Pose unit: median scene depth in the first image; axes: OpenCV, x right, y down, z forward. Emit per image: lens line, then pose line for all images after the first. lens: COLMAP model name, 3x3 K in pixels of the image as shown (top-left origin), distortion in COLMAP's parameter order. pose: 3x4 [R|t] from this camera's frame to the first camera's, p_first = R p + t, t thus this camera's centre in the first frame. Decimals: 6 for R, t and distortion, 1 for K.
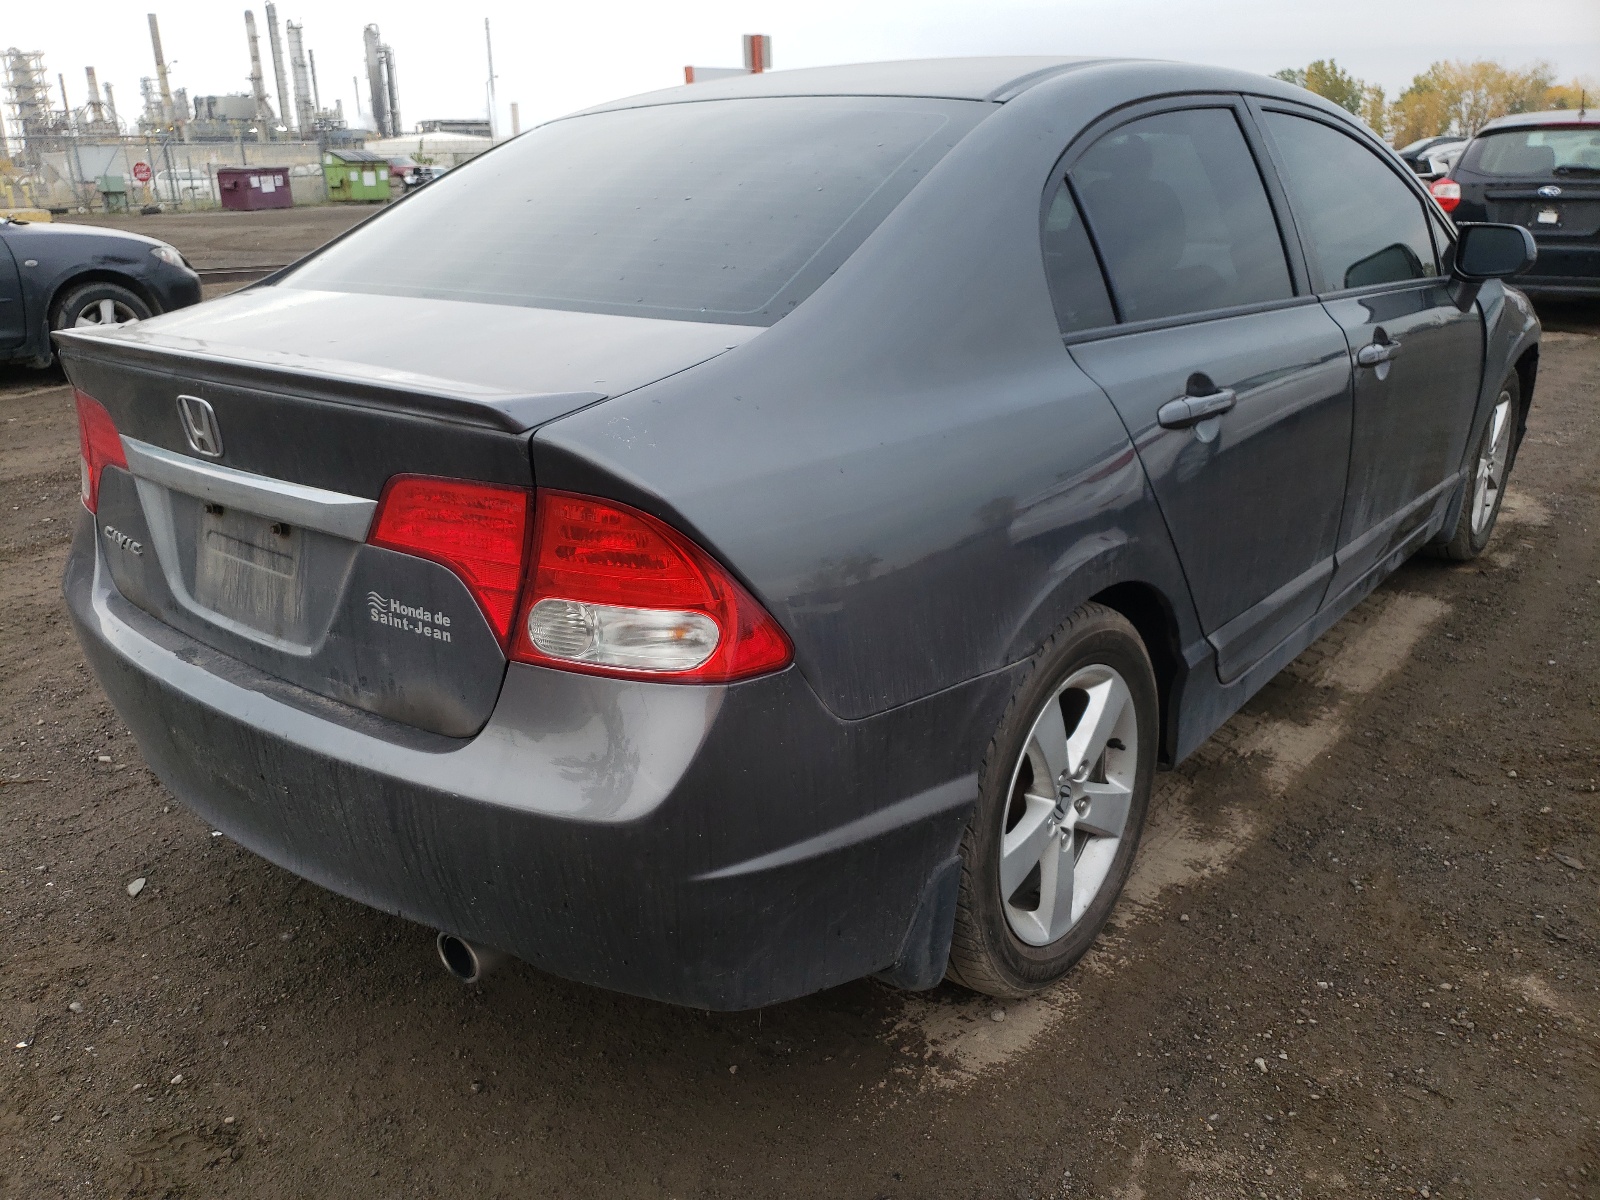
lens RADIAL K [[1240.9, 0, 800.0], [0, 1240.9, 600.0], [0, 0, 1]] dist [0.005163, 0.012582]
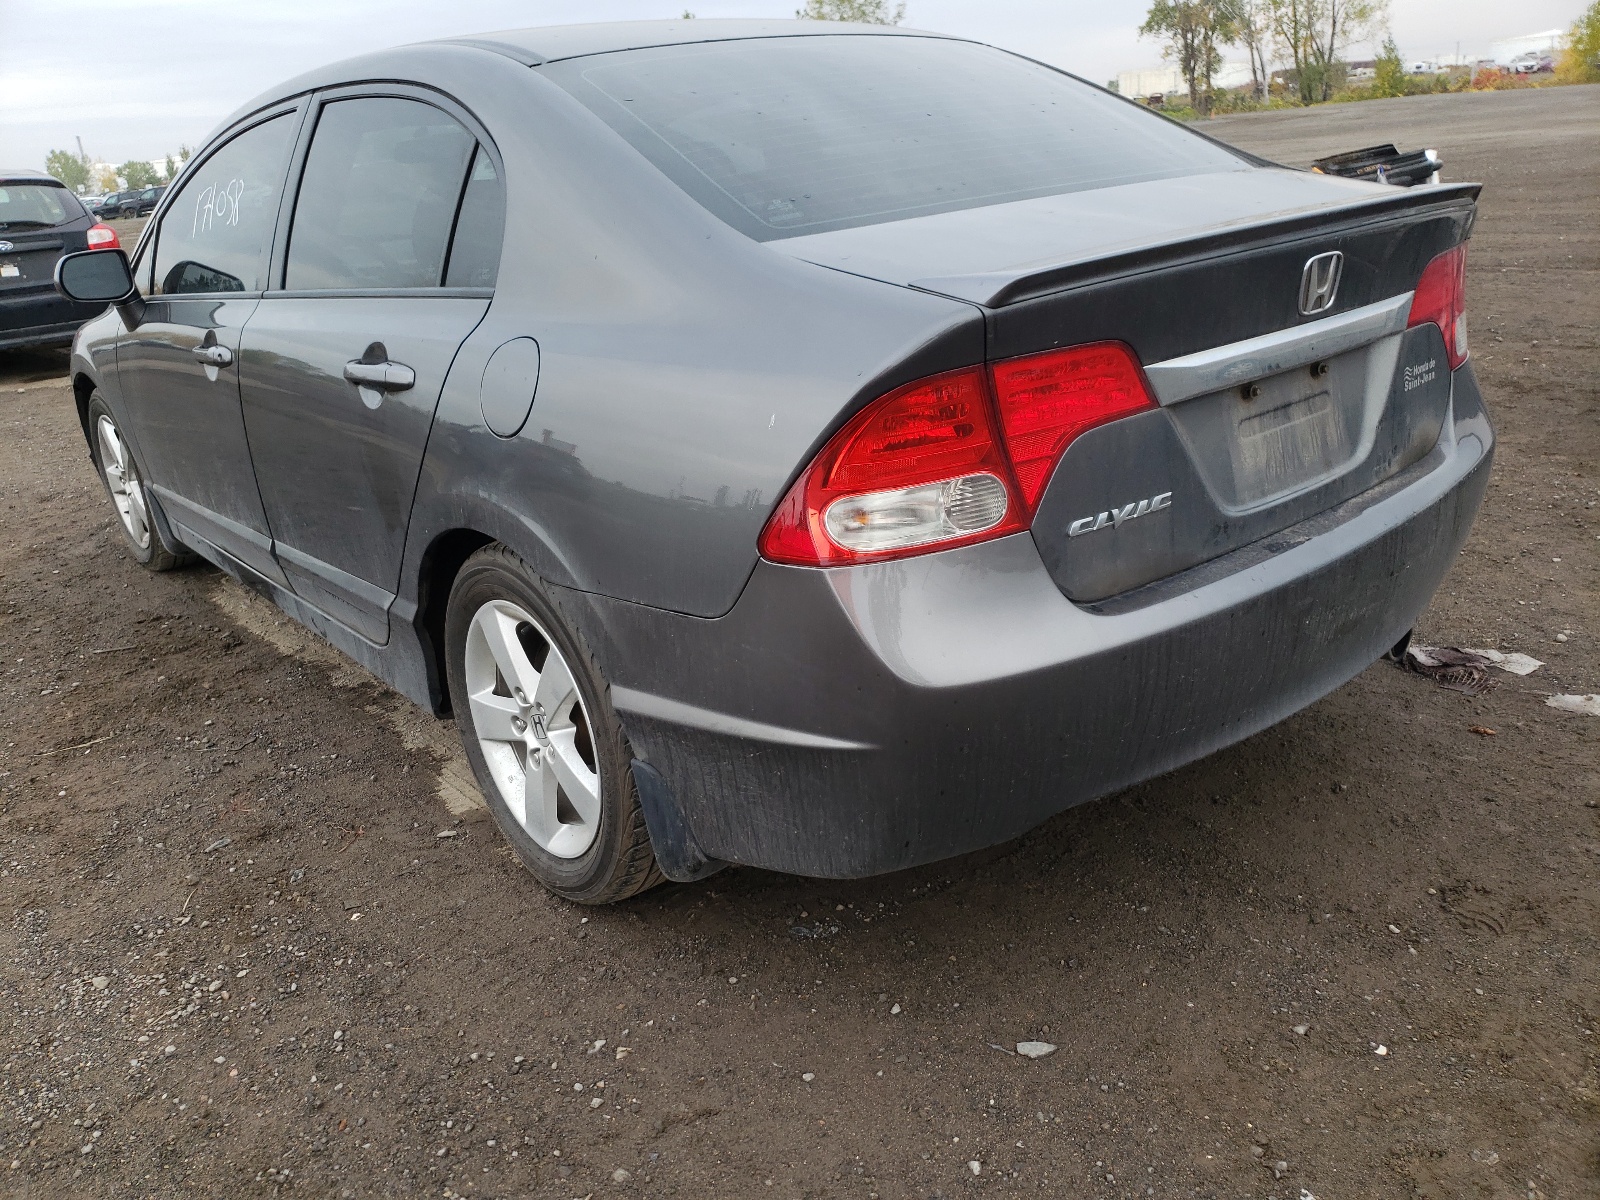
lens RADIAL K [[1192.0, 0, 800.0], [0, 1192.0, 600.0], [0, 0, 1]] dist [0.022057, -0.001033]
pose [[0.212053, -0.353585, 0.911049, -1.389777], [0.404493, 0.880402, 0.247543, -0.289610], [-0.889617, 0.316021, 0.329715, 1.017550]]
